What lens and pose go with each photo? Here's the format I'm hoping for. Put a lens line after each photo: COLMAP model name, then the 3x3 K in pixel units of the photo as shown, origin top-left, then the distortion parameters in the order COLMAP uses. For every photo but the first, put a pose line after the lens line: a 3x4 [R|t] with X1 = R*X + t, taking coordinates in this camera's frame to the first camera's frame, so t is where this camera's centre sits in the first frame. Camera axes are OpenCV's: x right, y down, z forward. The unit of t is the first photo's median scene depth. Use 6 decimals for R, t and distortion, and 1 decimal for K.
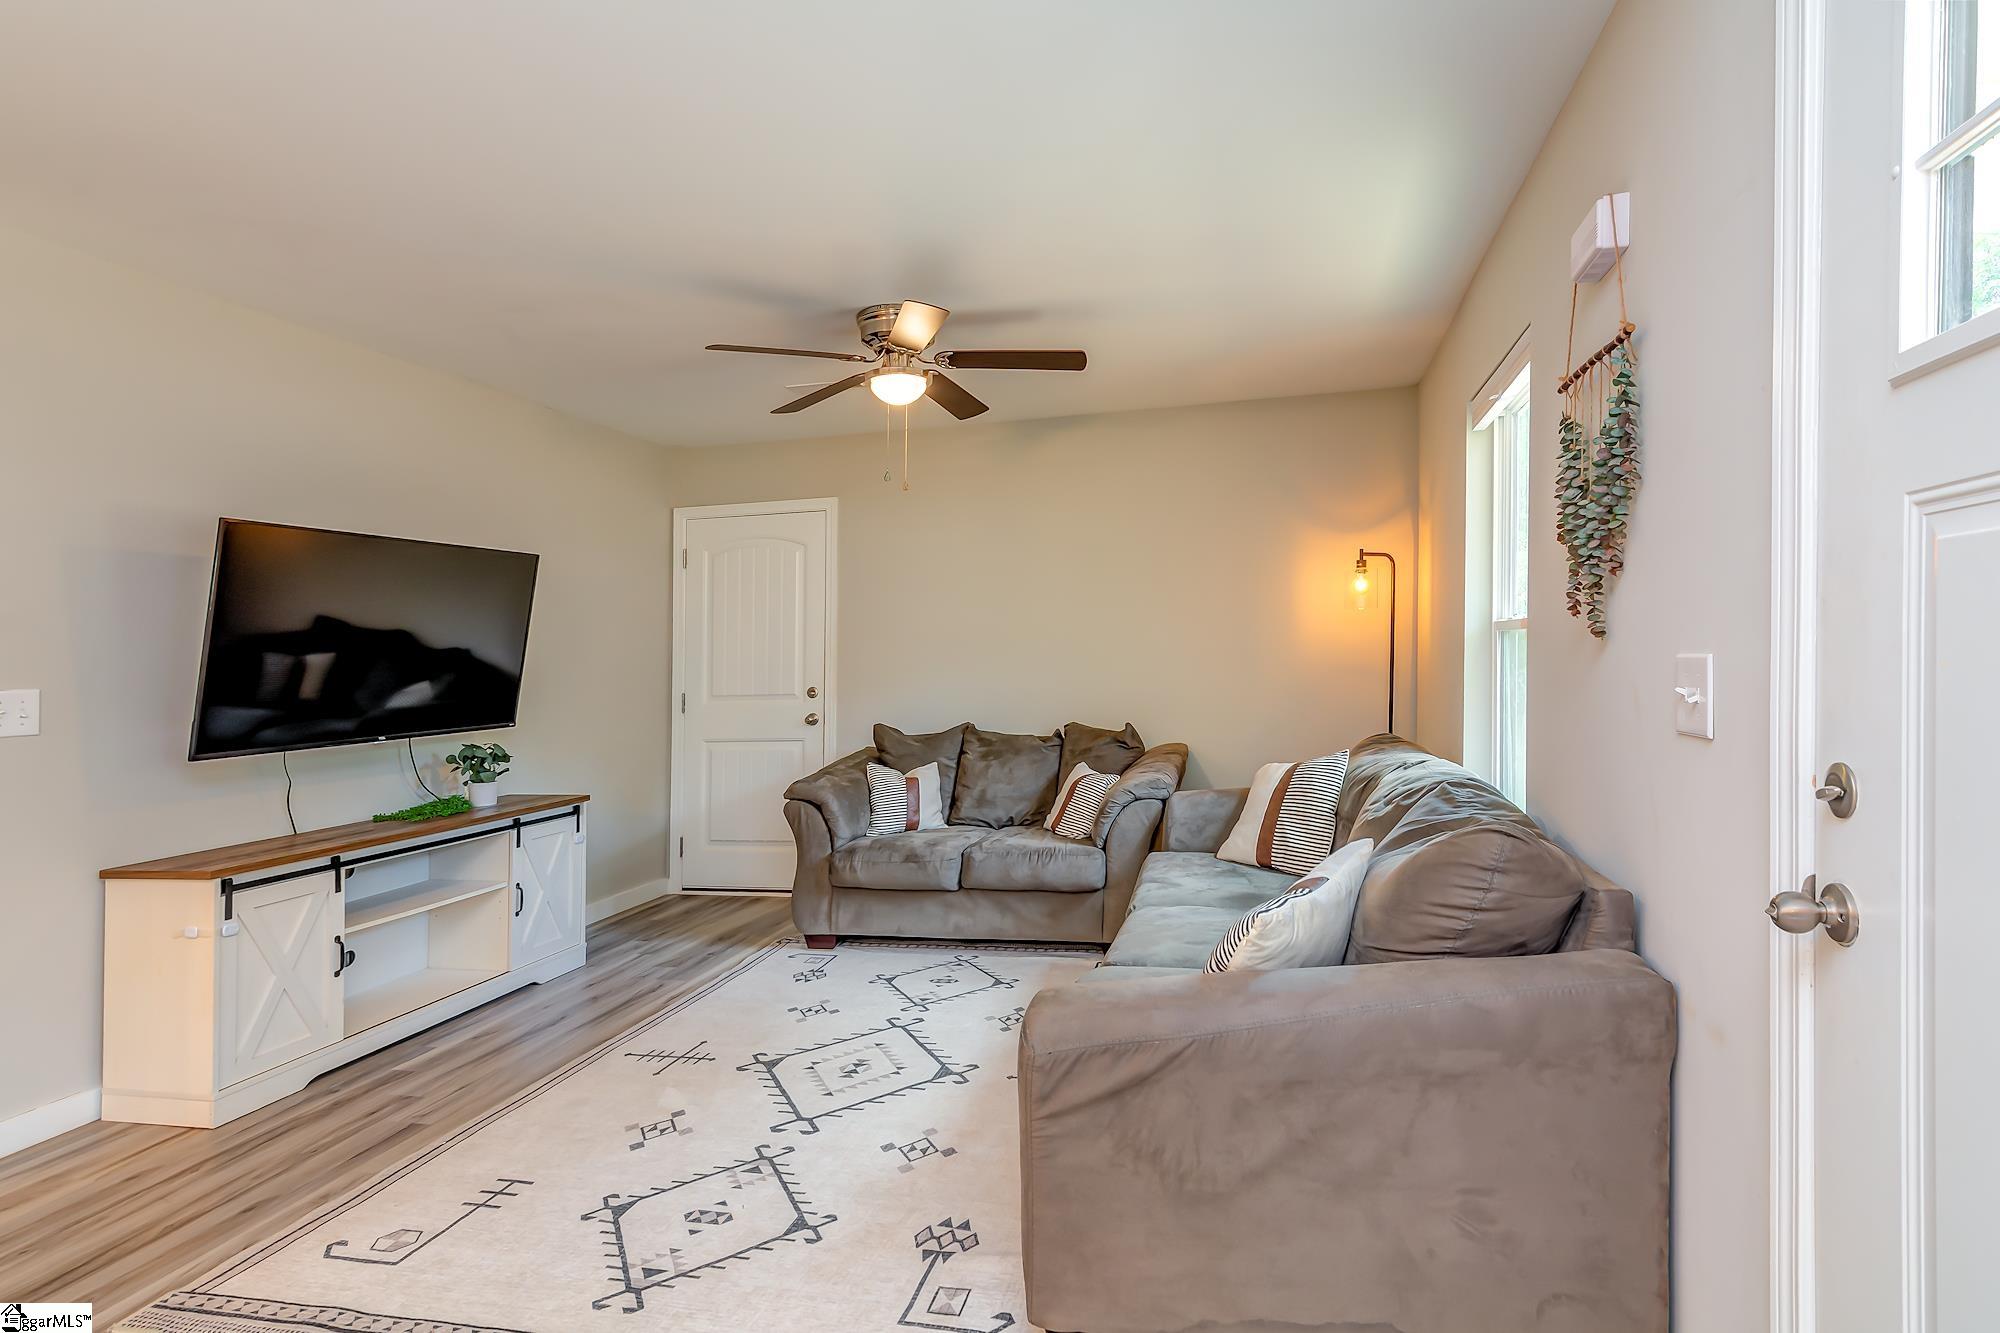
lens RADIAL K [[1007.6, 0, 1004.2], [0, 1007.6, 629.2], [0, 0, 1]] dist [0.015145, 0.000300]
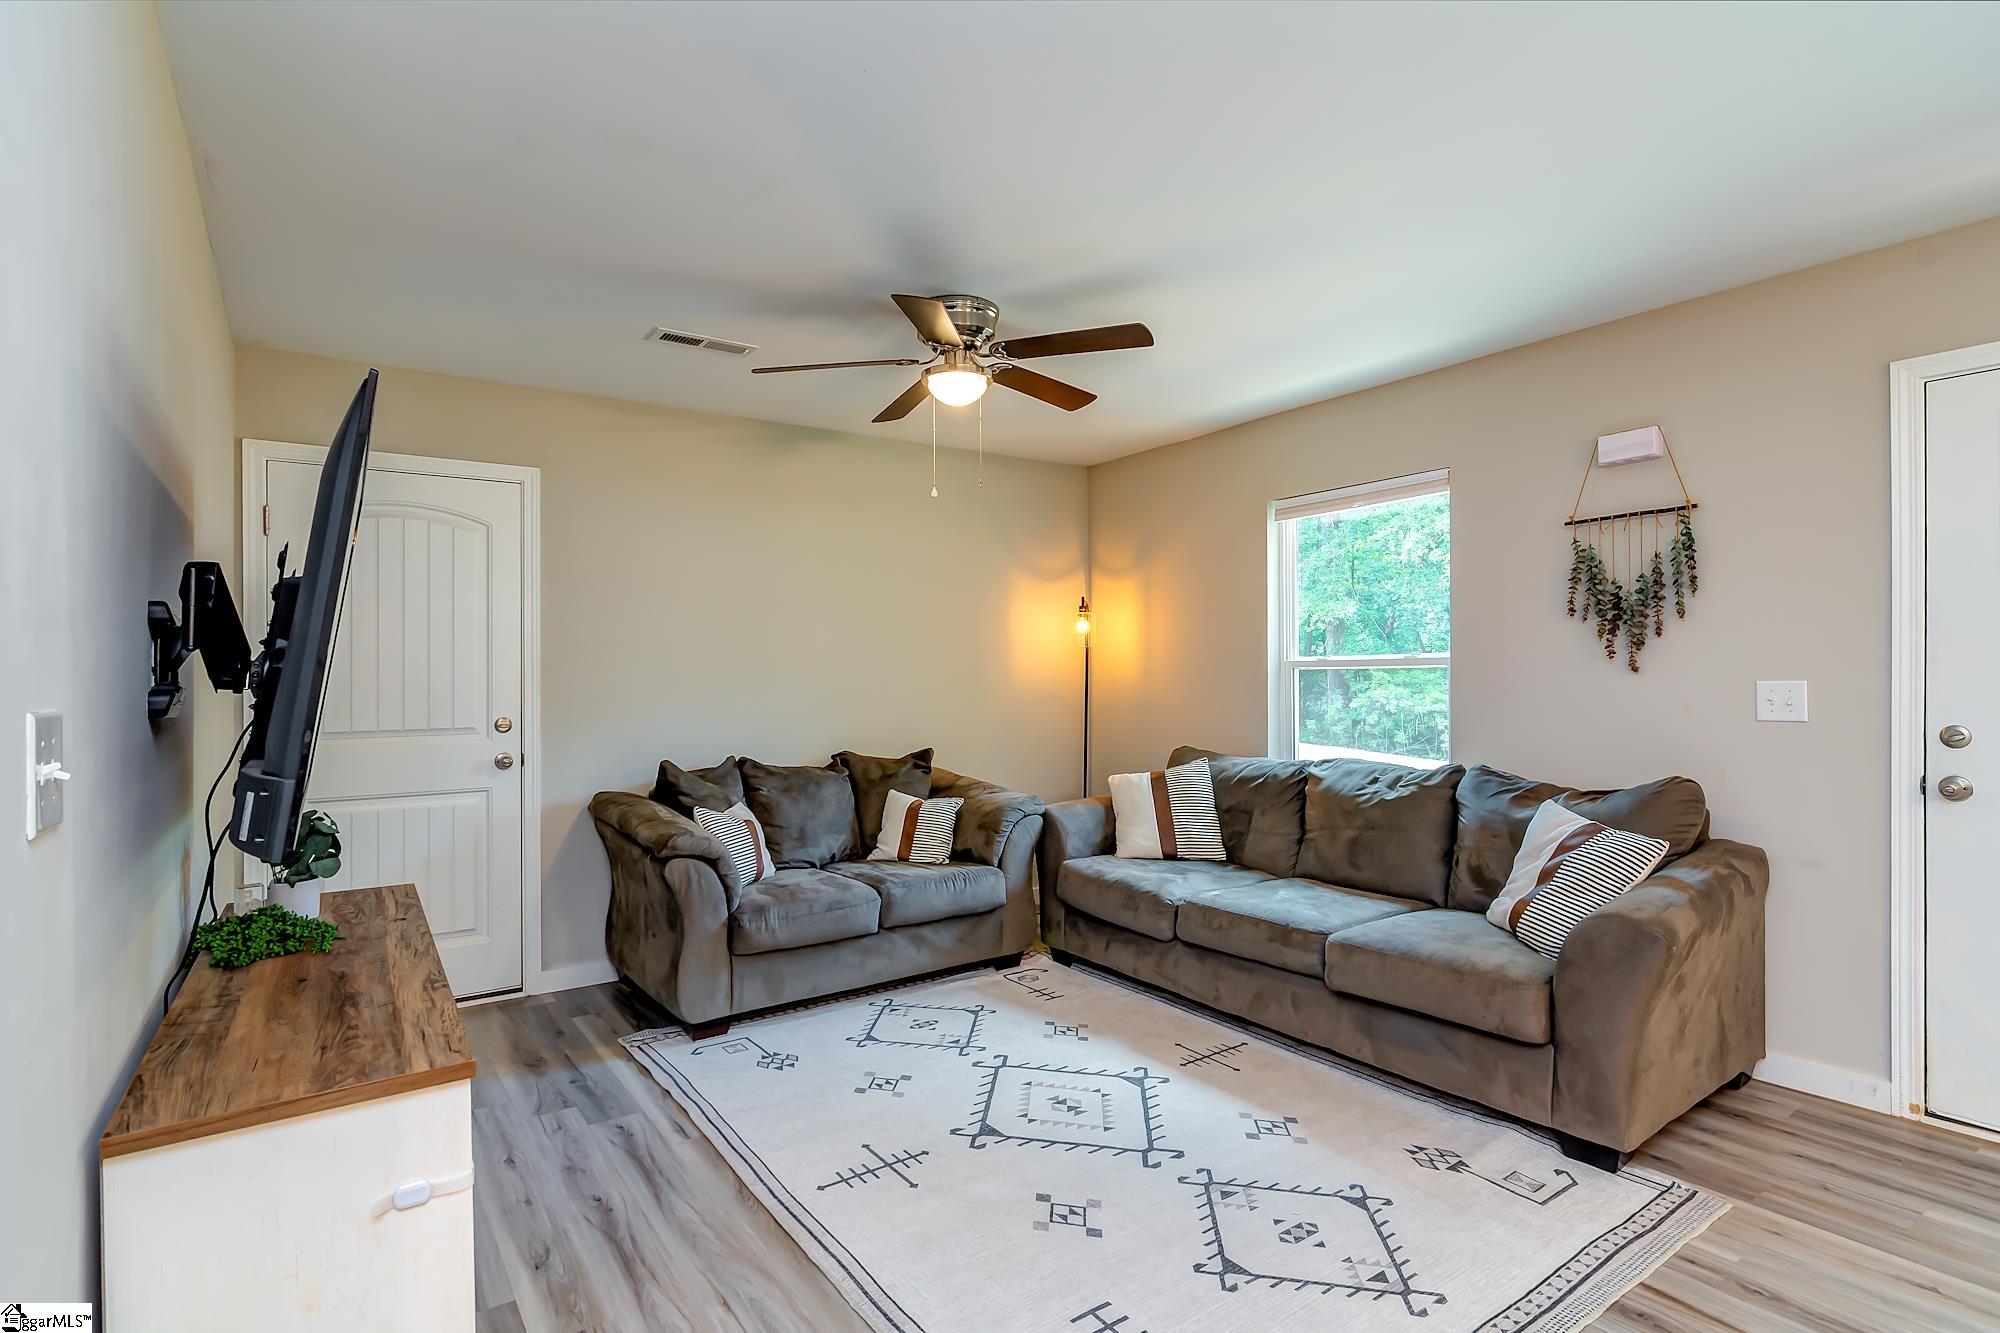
lens RADIAL K [[1000.3, 0, 1004.1], [0, 1000.3, 682.3], [0, 0, 1]] dist [-0.003651, -0.000835]
pose [[0.659291, 0.016975, 0.751696, -0.703529], [-0.028776, 0.999582, 0.002666, 0.025841], [-0.751337, -0.023388, 0.659504, 0.333966]]
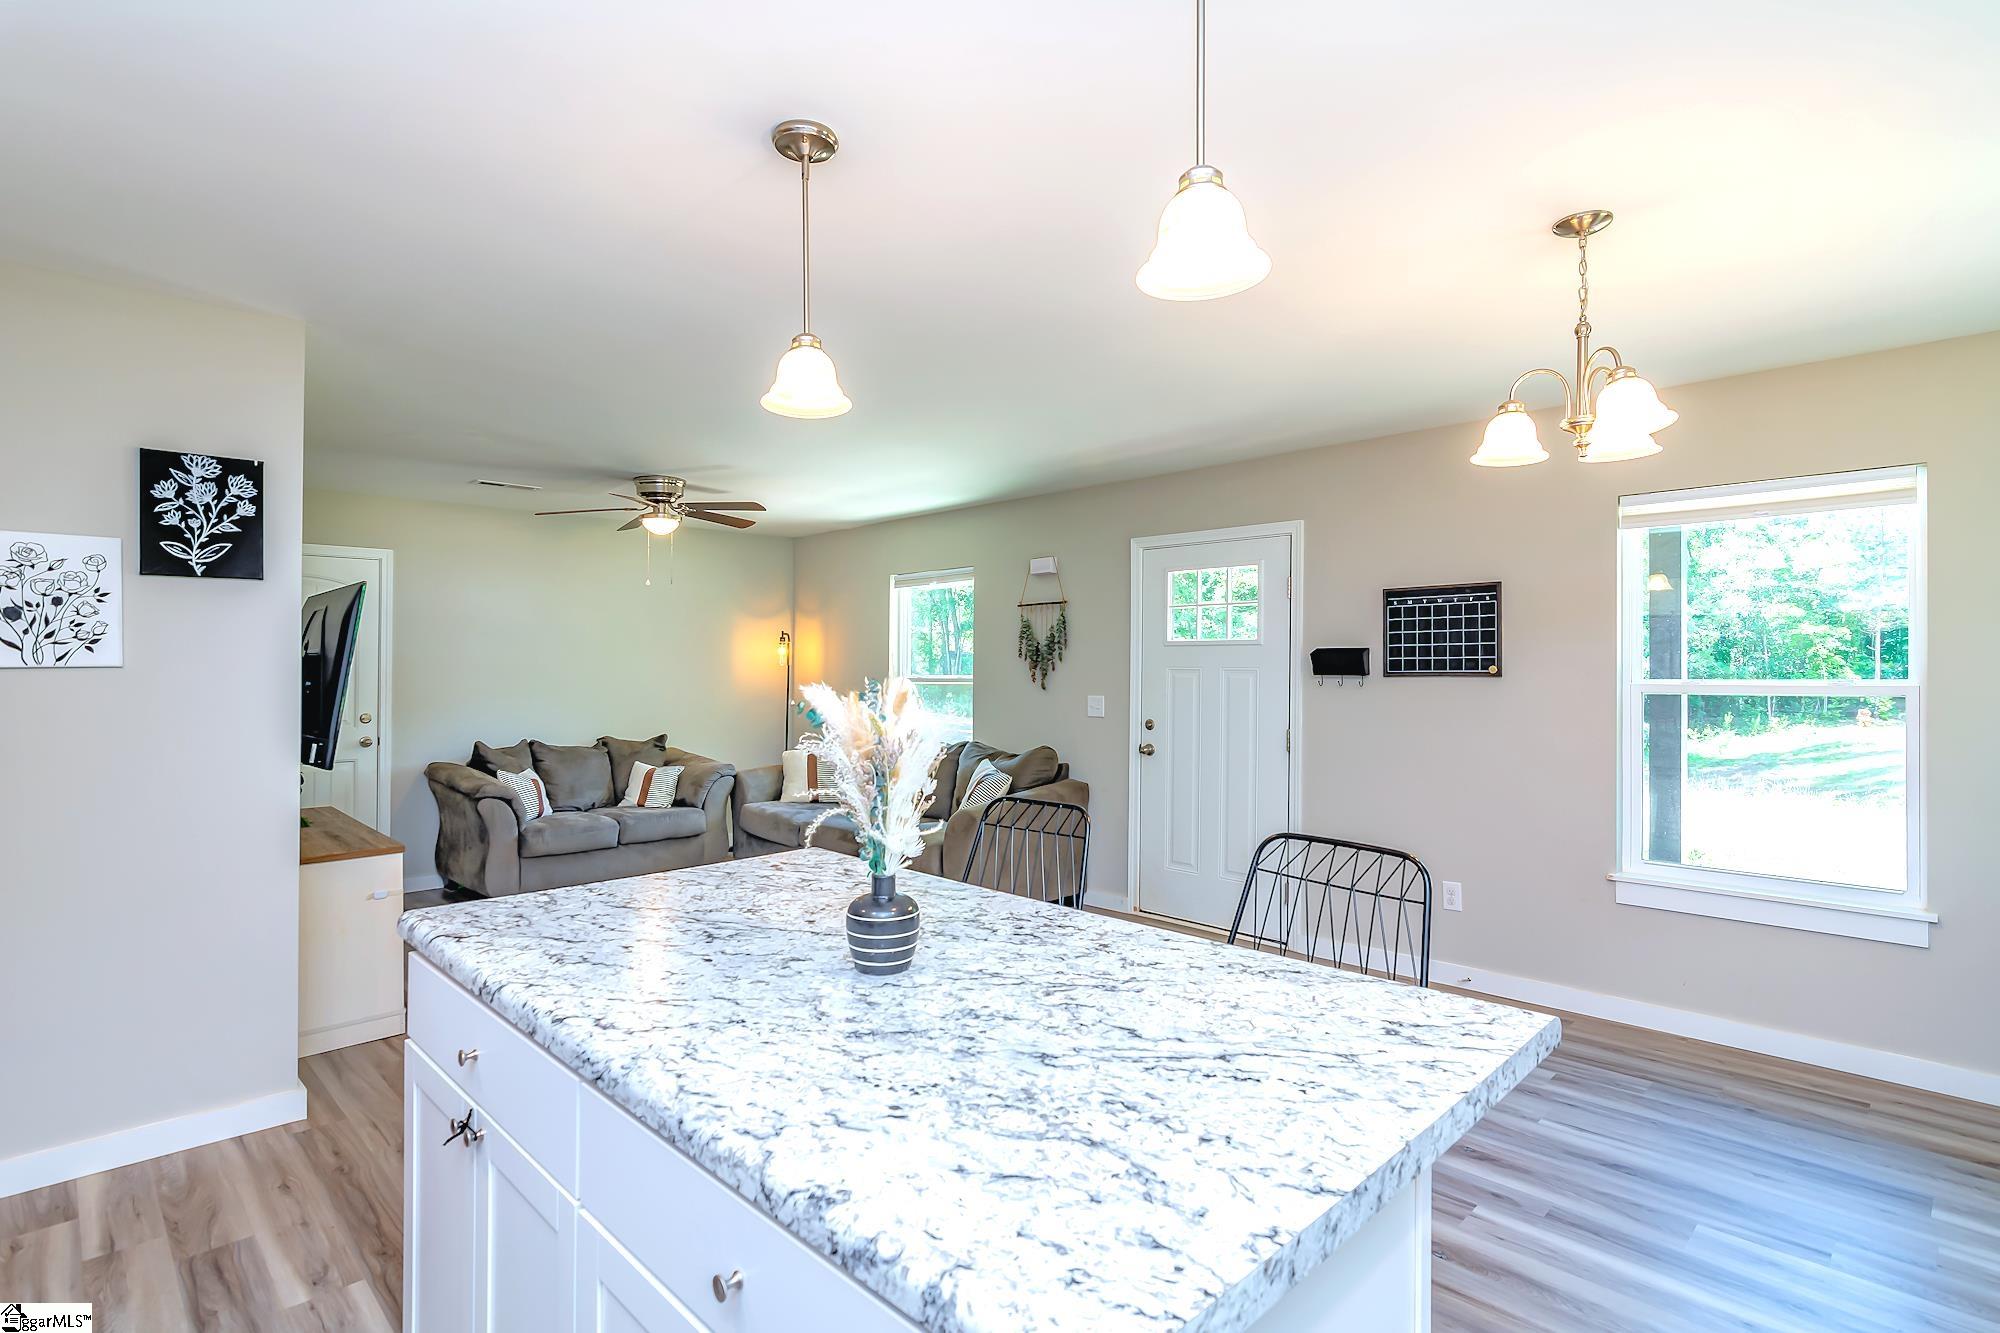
lens RADIAL K [[982.2, 0, 979.5], [0, 982.2, 669.5], [0, 0, 1]] dist [-0.001610, -0.000481]
pose [[0.539386, 0.028166, 0.841587, -1.050997], [-0.035798, 0.999304, -0.010500, -0.008003], [-0.841297, -0.024464, 0.540019, -0.247427]]
